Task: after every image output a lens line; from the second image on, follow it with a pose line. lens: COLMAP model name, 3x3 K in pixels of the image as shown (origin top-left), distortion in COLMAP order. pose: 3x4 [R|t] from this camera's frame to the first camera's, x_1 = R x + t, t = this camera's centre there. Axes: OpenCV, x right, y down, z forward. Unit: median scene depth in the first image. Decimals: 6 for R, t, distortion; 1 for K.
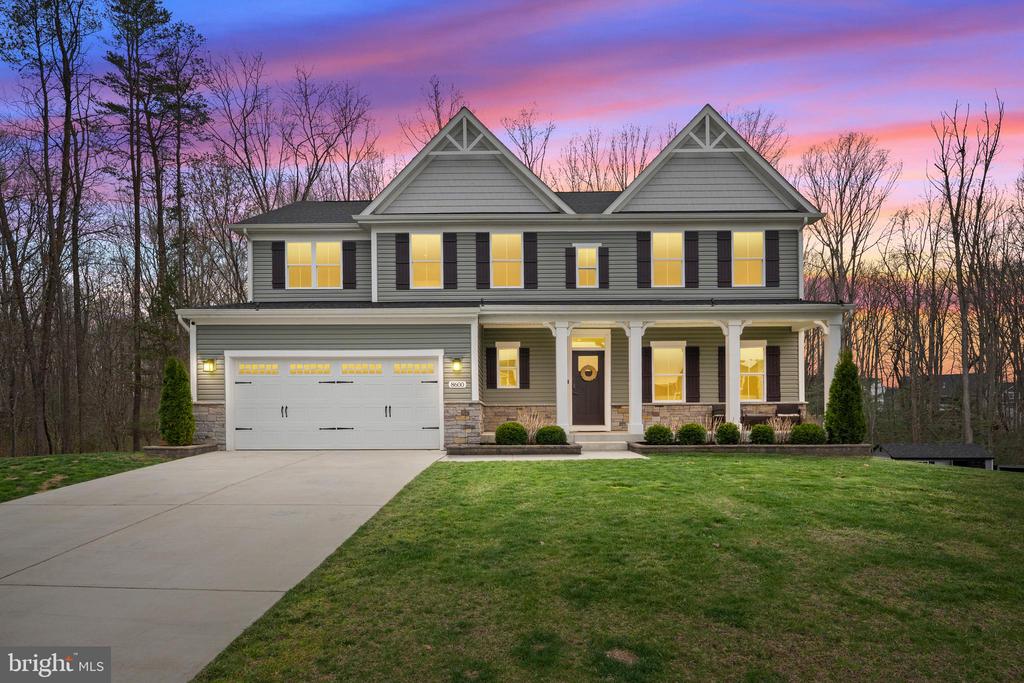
lens RADIAL K [[447.1, 0, 546.8], [0, 447.1, 406.3], [0, 0, 1]] dist [-0.004746, -0.001286]
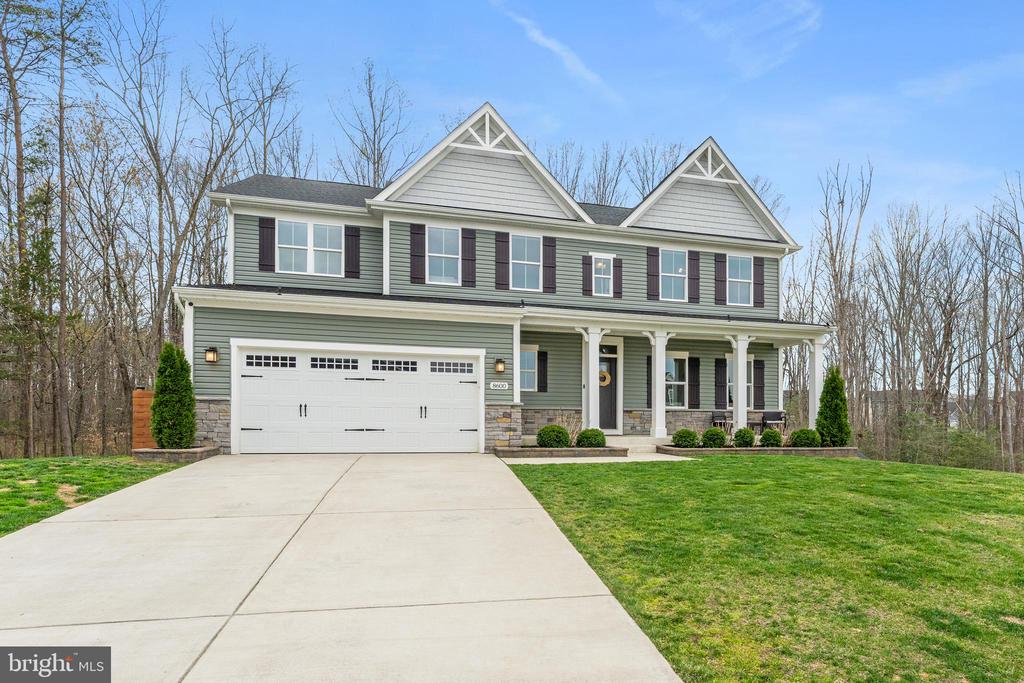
lens RADIAL K [[446.0, 0, 542.8], [0, 446.0, 407.4], [0, 0, 1]] dist [-0.000837, -0.000763]
pose [[0.976579, 0.019830, 0.214245, -0.263045], [-0.017815, 0.999777, -0.011329, 0.006566], [-0.214422, 0.007247, 0.976714, 0.023923]]
